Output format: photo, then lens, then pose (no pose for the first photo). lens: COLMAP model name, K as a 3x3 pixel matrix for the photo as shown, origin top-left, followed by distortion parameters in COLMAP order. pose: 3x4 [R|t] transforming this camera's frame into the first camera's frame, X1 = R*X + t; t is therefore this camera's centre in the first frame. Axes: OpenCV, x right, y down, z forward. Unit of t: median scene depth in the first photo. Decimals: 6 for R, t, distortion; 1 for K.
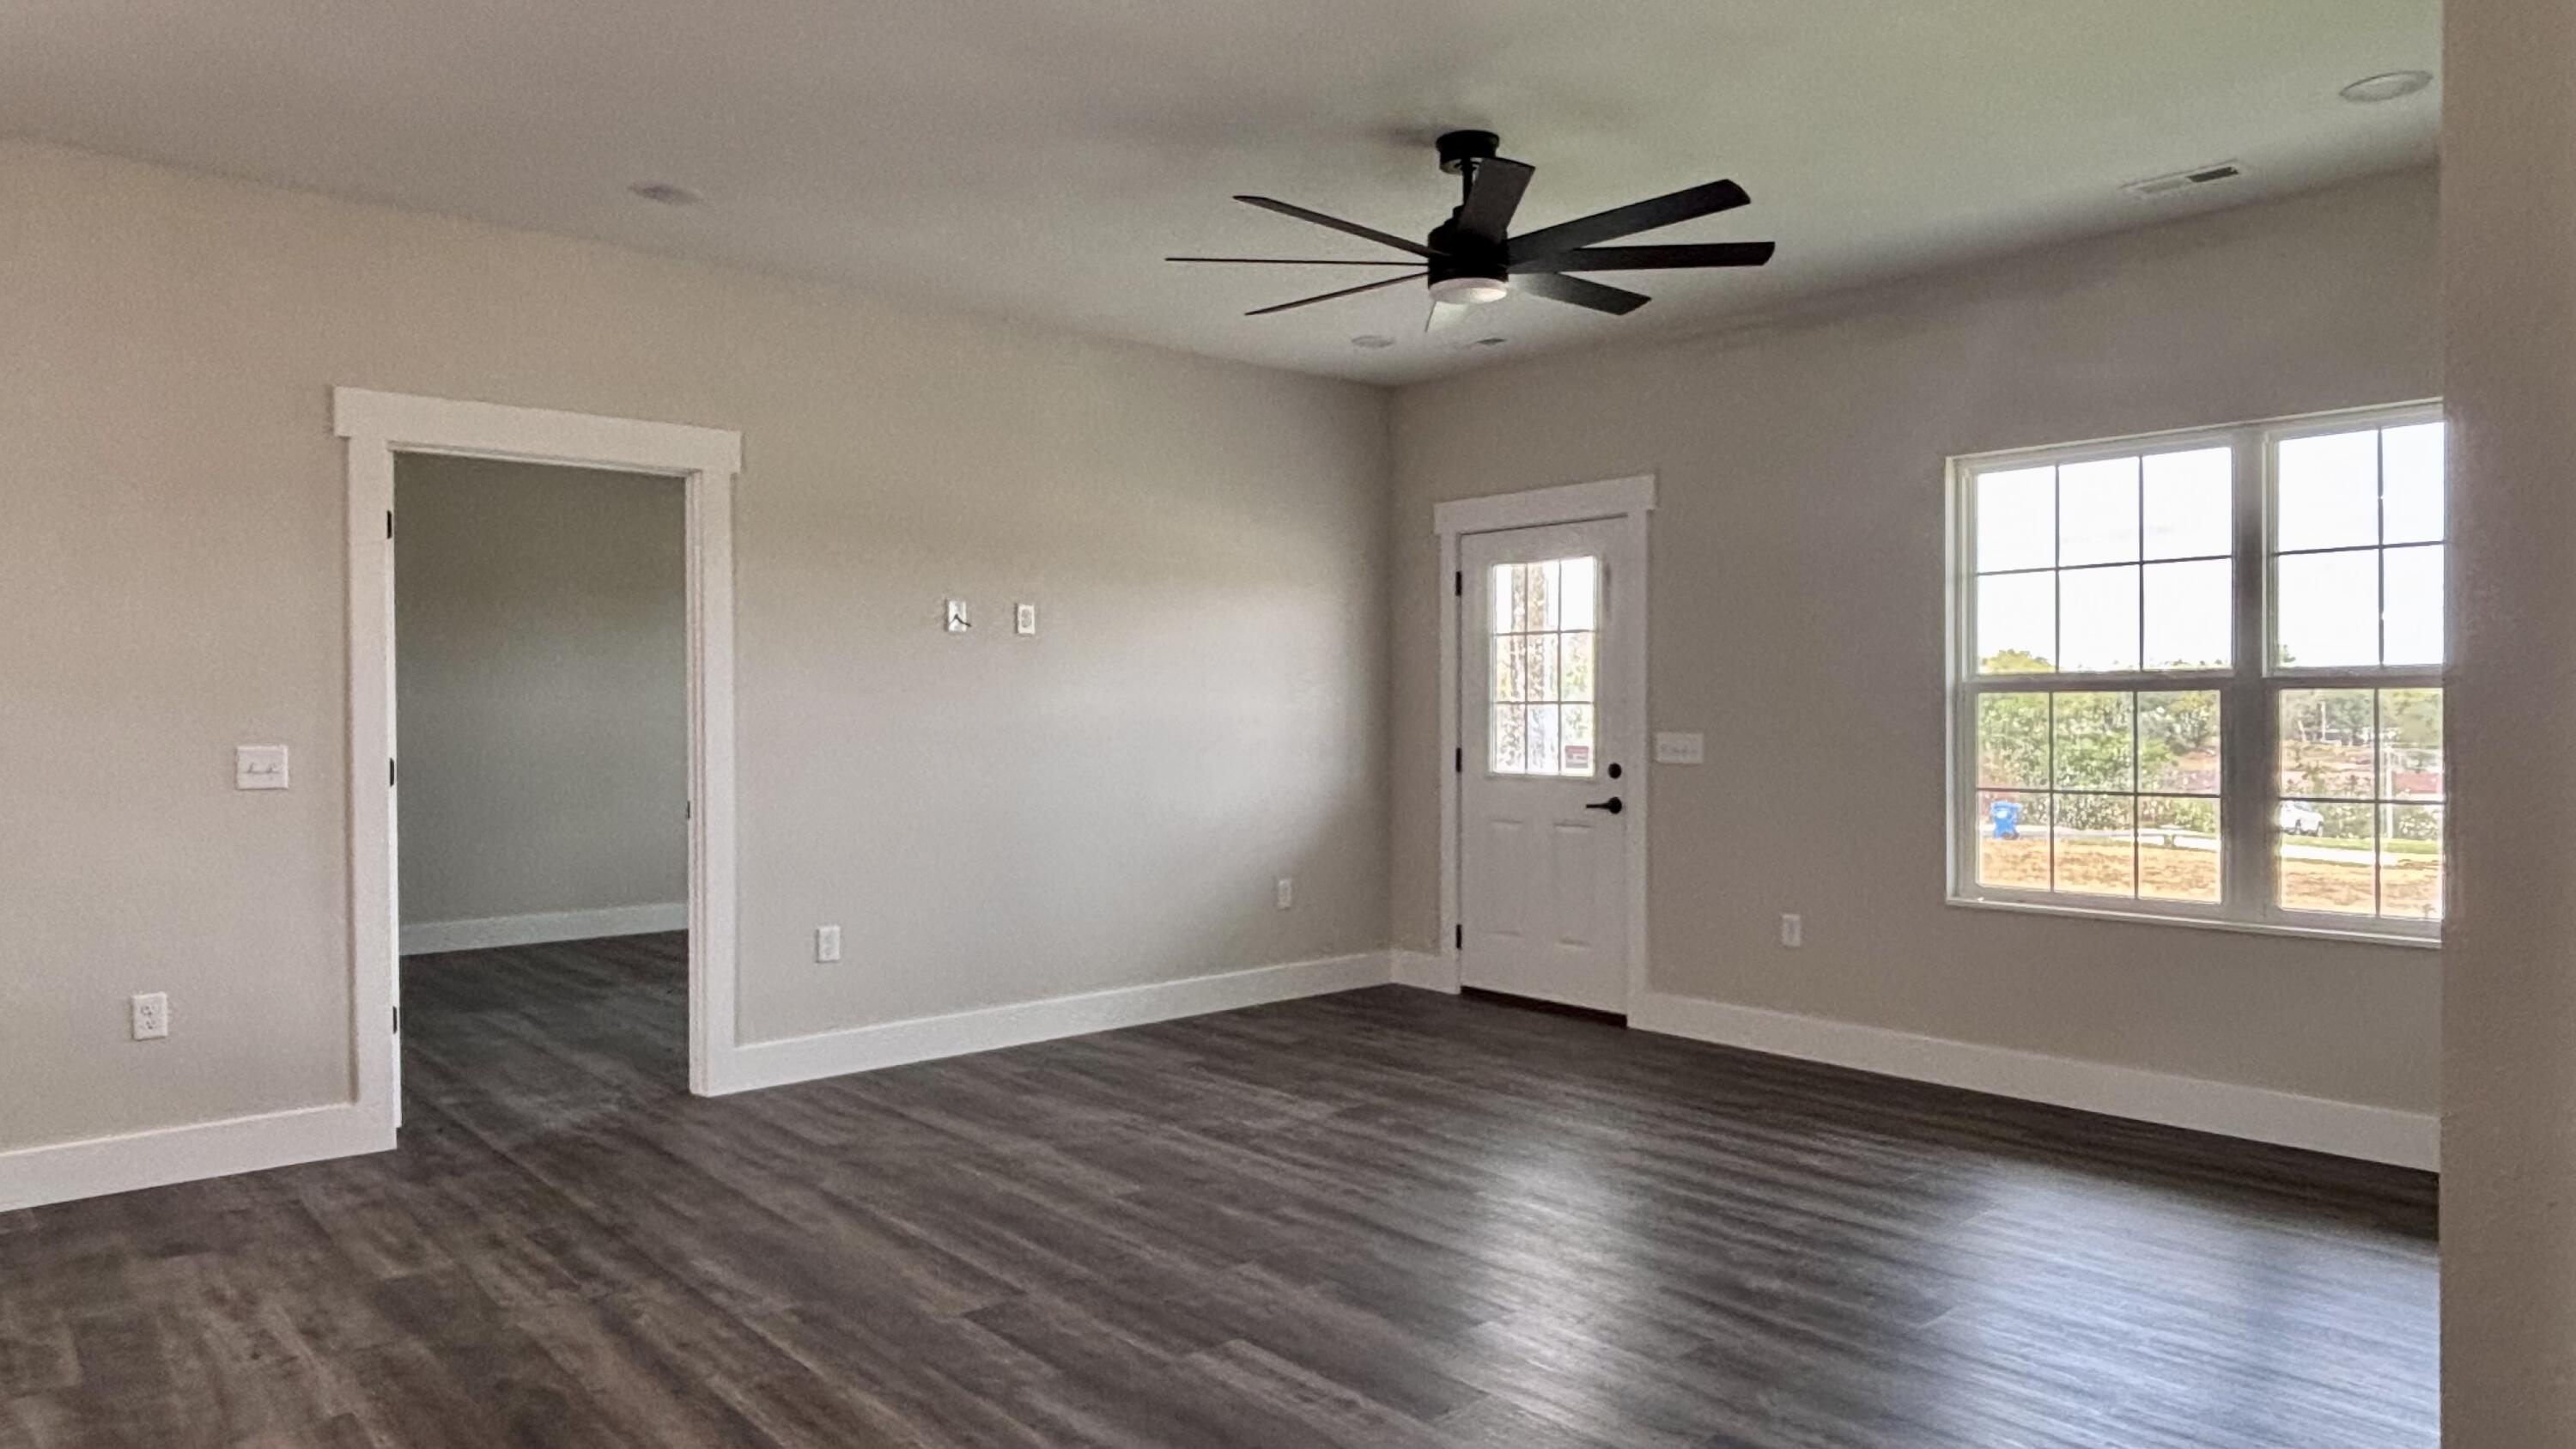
lens RADIAL K [[1607.2, 0, 1298.1], [0, 1607.2, 733.1], [0, 0, 1]] dist [0.025730, -0.024169]
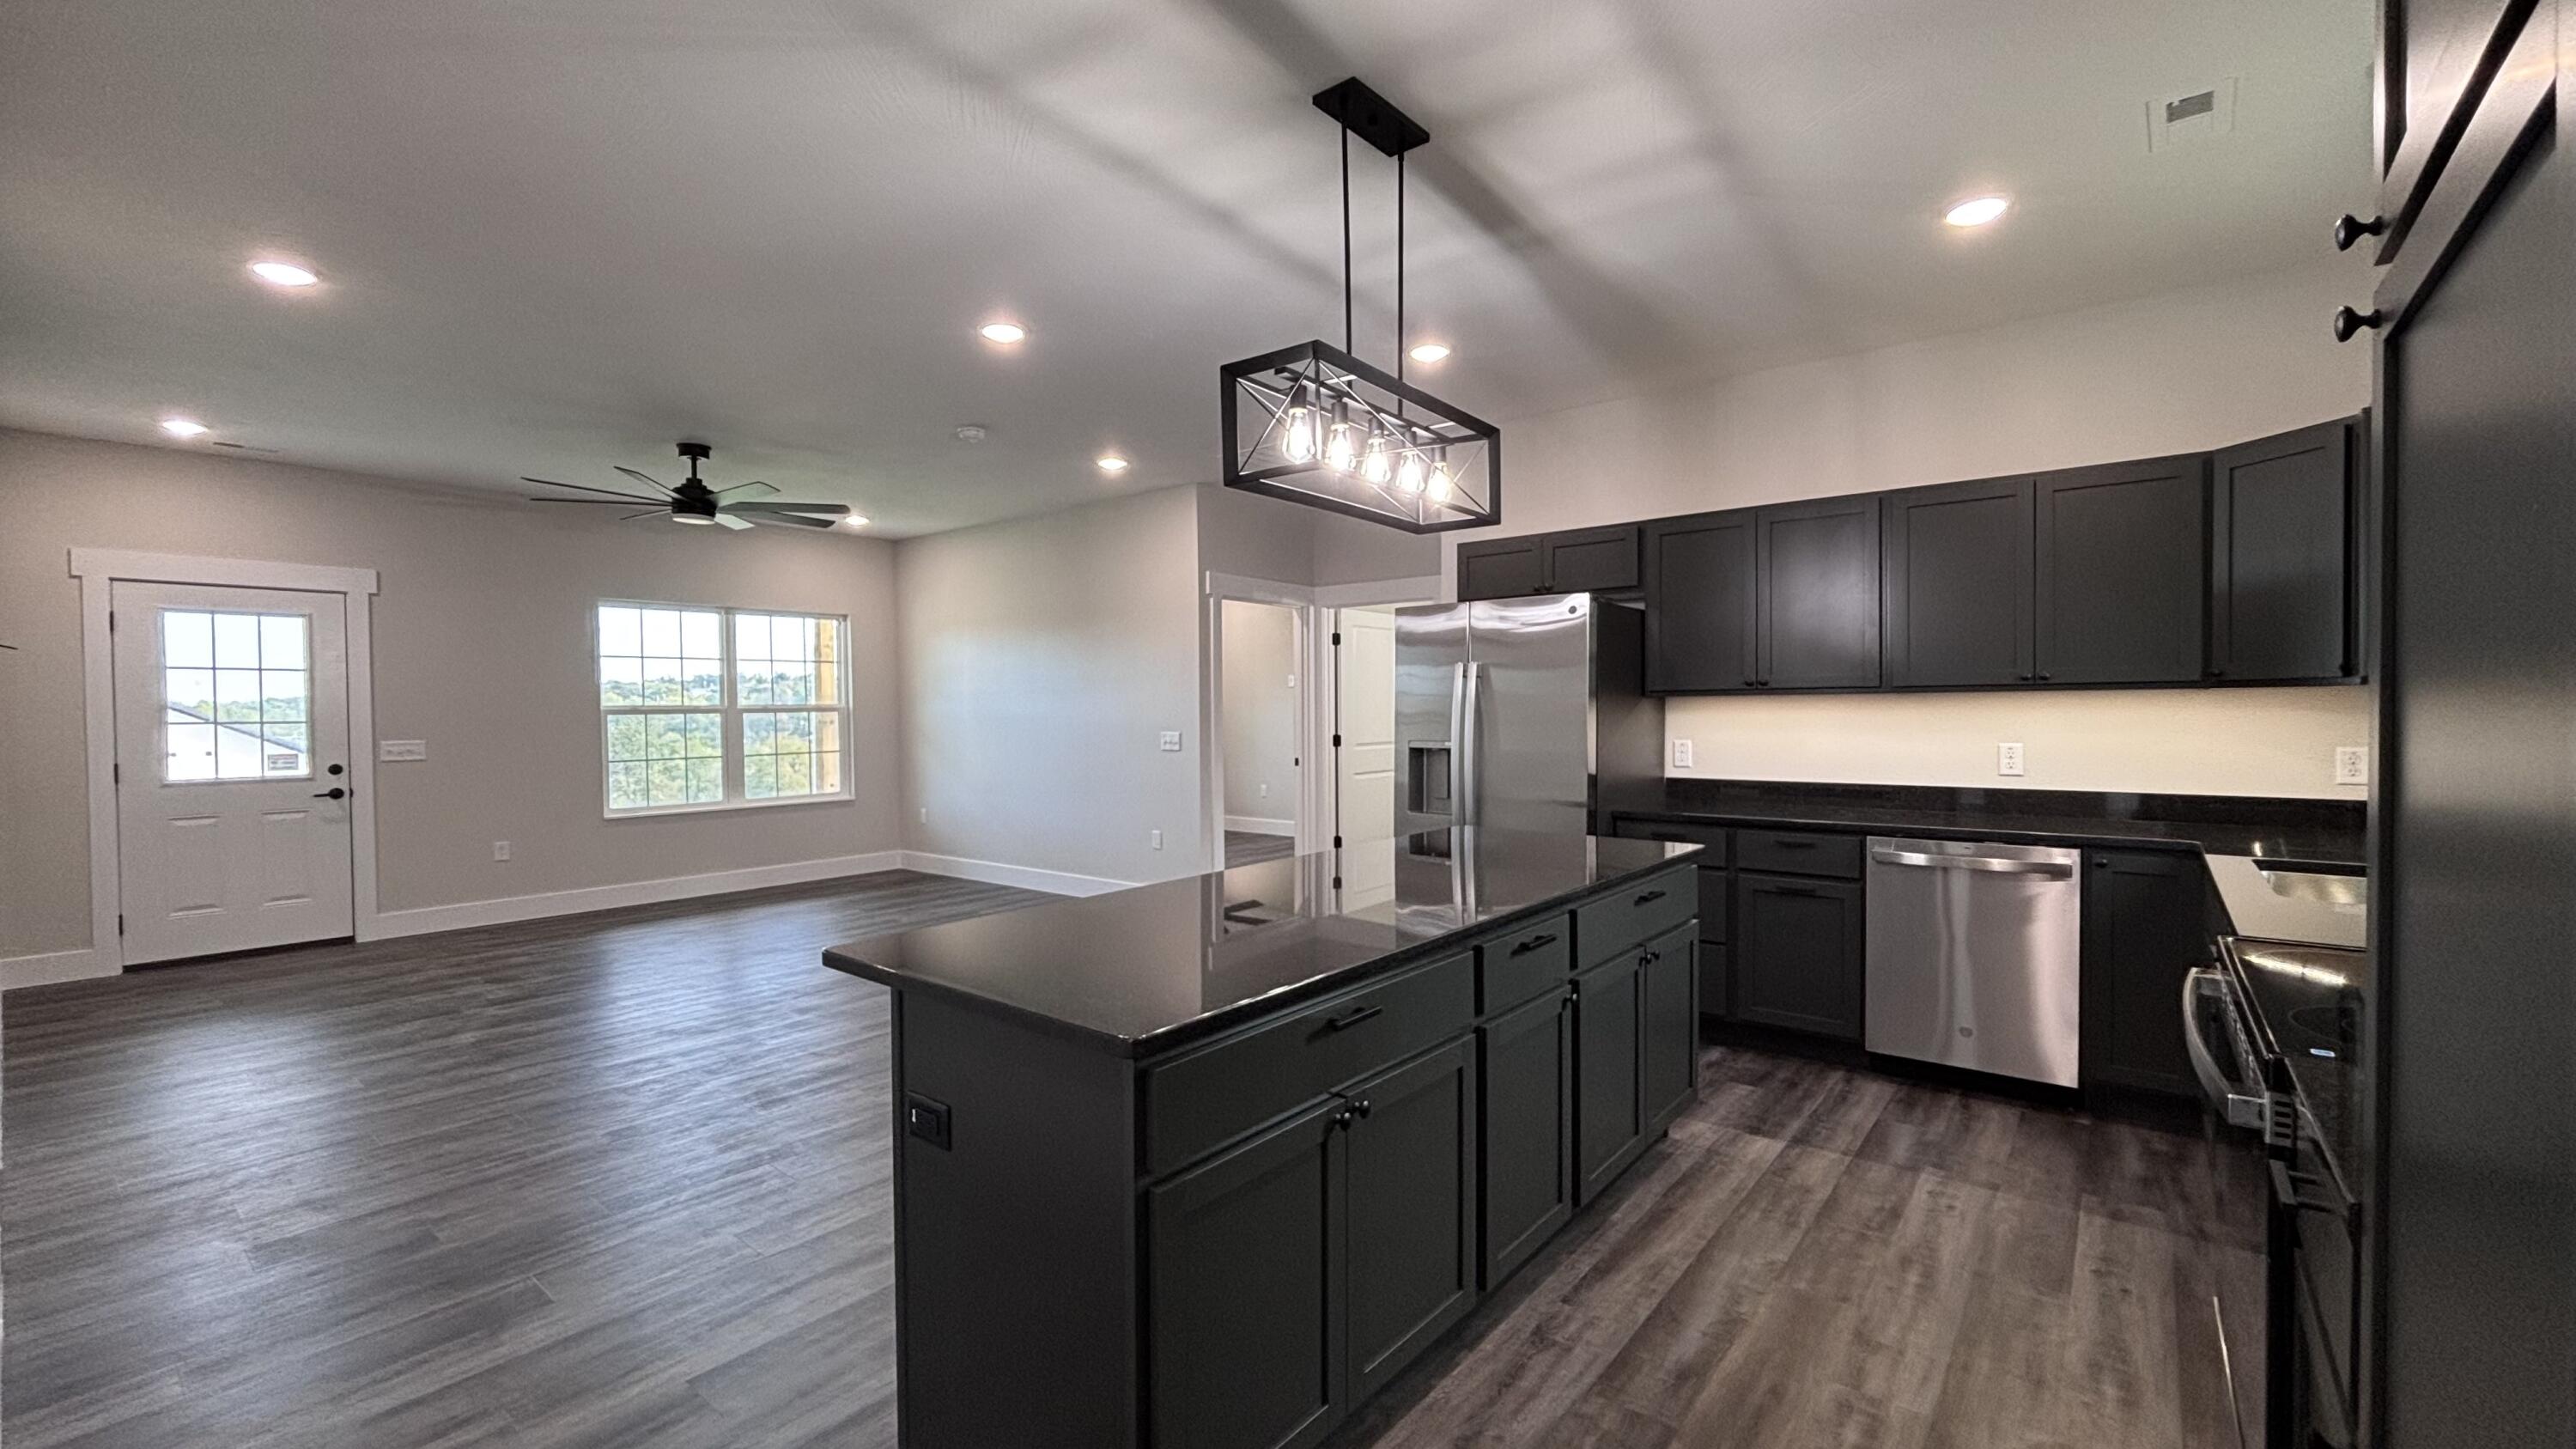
lens RADIAL K [[1054.9, 0, 1283.1], [0, 1054.9, 725.8], [0, 0, 1]] dist [0.002337, 0.000993]
pose [[-0.159579, -0.016077, 0.987054, -1.155973], [0.021815, 0.999566, 0.019807, -0.021268], [-0.986944, 0.024694, -0.159159, 0.412237]]
